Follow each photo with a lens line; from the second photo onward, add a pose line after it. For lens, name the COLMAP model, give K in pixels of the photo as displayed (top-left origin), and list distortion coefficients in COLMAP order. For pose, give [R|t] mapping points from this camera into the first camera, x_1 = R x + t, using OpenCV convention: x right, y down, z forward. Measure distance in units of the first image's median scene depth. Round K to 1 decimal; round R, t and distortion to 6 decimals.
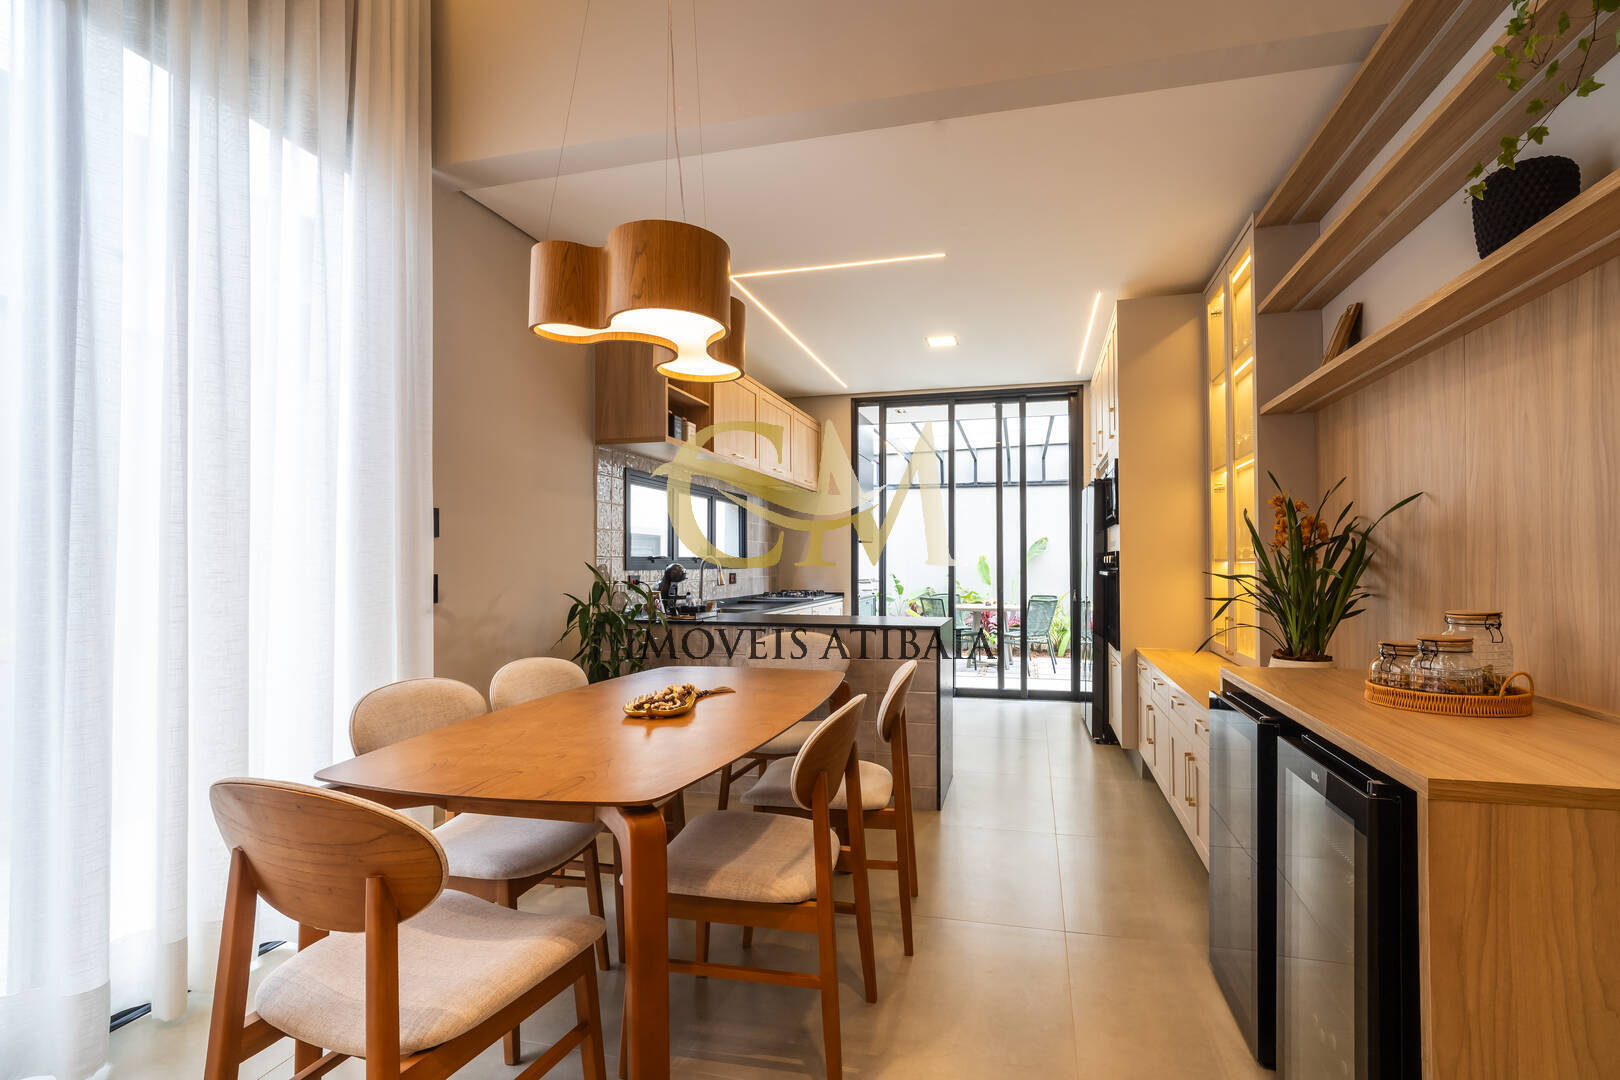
lens RADIAL K [[771.9, 0, 825.9], [0, 771.9, 547.9], [0, 0, 1]] dist [-0.056470, 0.000327]
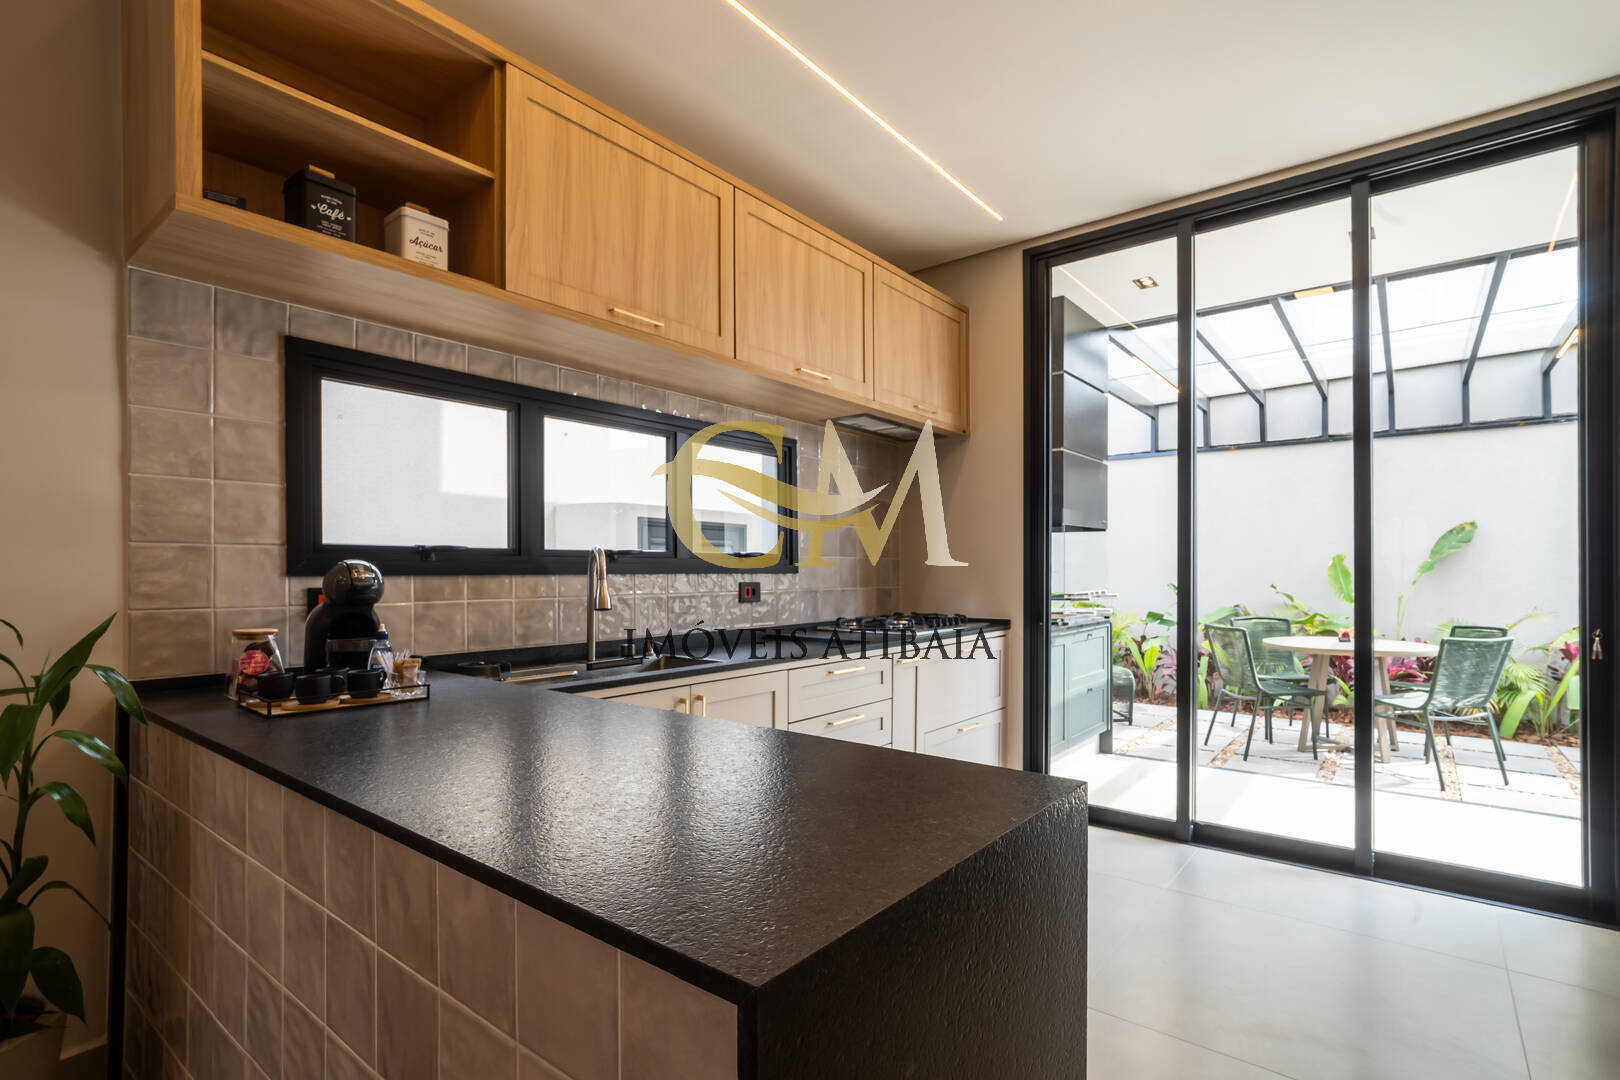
lens RADIAL K [[763.1, 0, 815.6], [0, 763.1, 571.5], [0, 0, 1]] dist [-0.009613, 0.000447]
pose [[0.914094, 0.001922, -0.405498, 0.168512], [0.007485, 0.999738, 0.021612, 0.017763], [0.405433, -0.022791, 0.913840, 0.688675]]
